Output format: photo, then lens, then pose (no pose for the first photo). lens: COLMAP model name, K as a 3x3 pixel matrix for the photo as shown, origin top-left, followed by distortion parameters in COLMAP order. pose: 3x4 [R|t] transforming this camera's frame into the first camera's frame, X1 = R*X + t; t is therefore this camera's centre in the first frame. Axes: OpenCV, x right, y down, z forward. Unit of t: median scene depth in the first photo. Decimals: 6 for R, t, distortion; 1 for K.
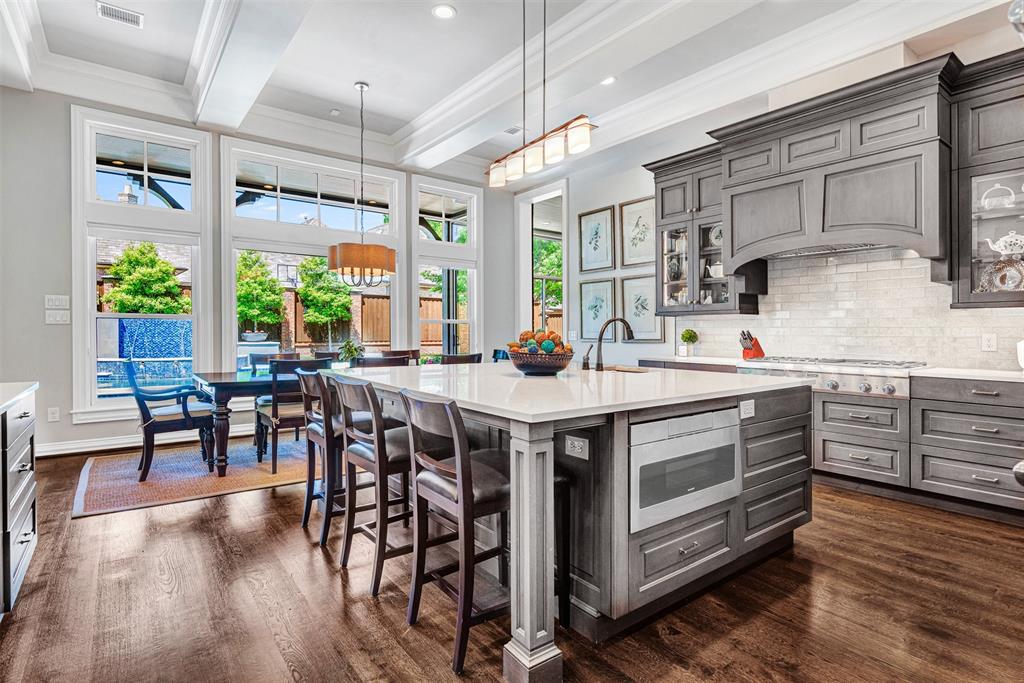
lens RADIAL K [[524.0, 0, 504.3], [0, 524.0, 325.6], [0, 0, 1]] dist [0.001014, 0.004625]
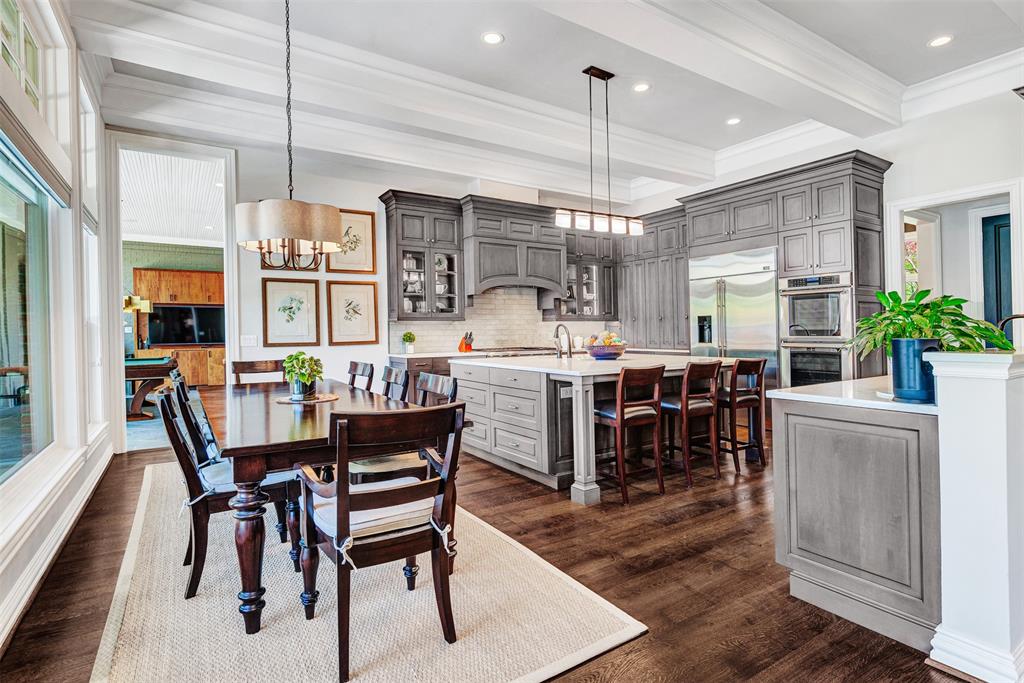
lens RADIAL K [[524.0, 0, 523.1], [0, 524.0, 340.8], [0, 0, 1]] dist [0.001014, 0.004625]
pose [[0.070204, -0.022097, 0.997288, -1.208225], [-0.001412, 0.999751, 0.022251, 0.000386], [-0.997532, -0.002970, 0.070155, 0.878748]]
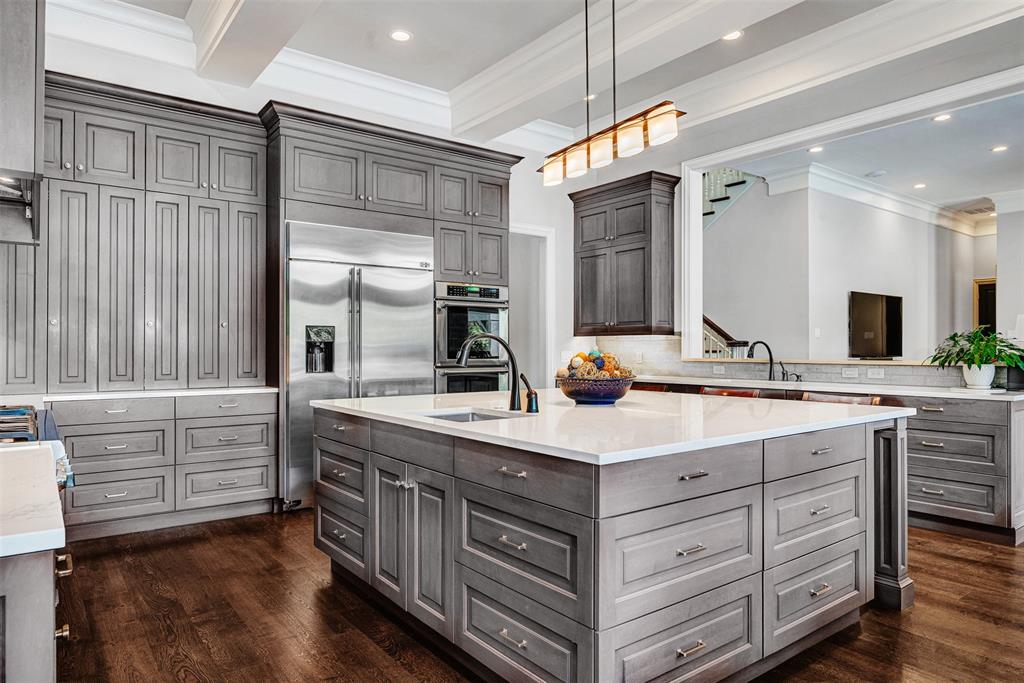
lens RADIAL K [[638.9, 0, 511.9], [0, 638.9, 343.1], [0, 0, 1]] dist [-0.014748, 0.003580]
pose [[-0.999983, -0.004848, 0.003260, 0.165647], [-0.004894, 0.999886, -0.014281, 0.003131], [-0.003190, -0.014297, -0.999893, 1.602654]]
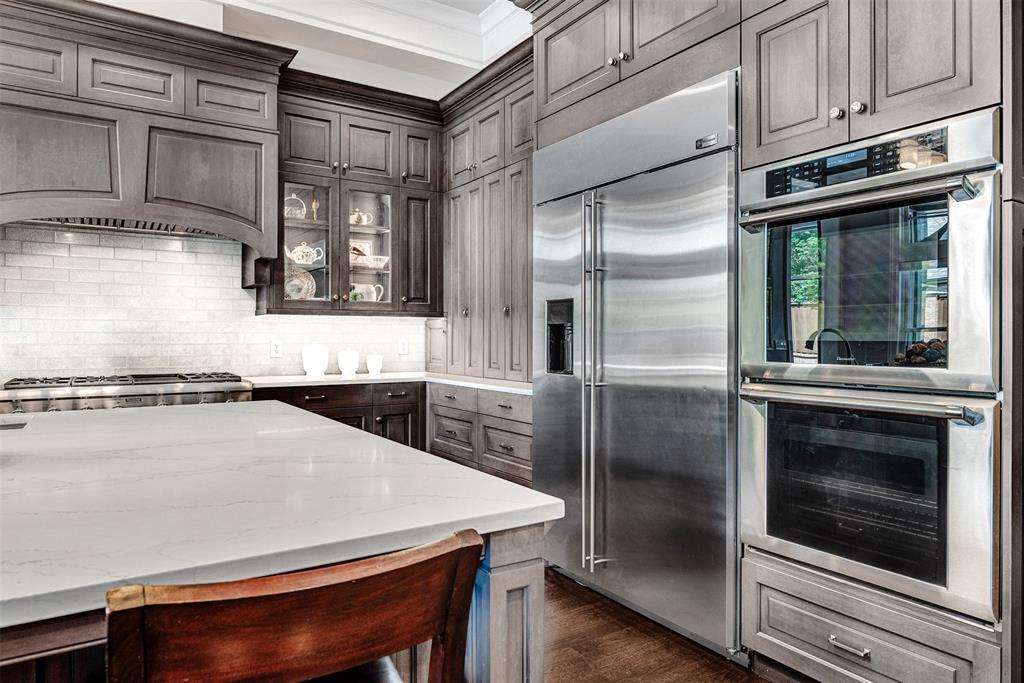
lens RADIAL K [[638.9, 0, 515.7], [0, 638.9, 344.9], [0, 0, 1]] dist [-0.014748, 0.003580]
pose [[0.079765, -0.015512, 0.996693, -0.239118], [-0.012445, 0.999785, 0.016556, -0.000984], [-0.996736, -0.013724, 0.079555, 0.408174]]
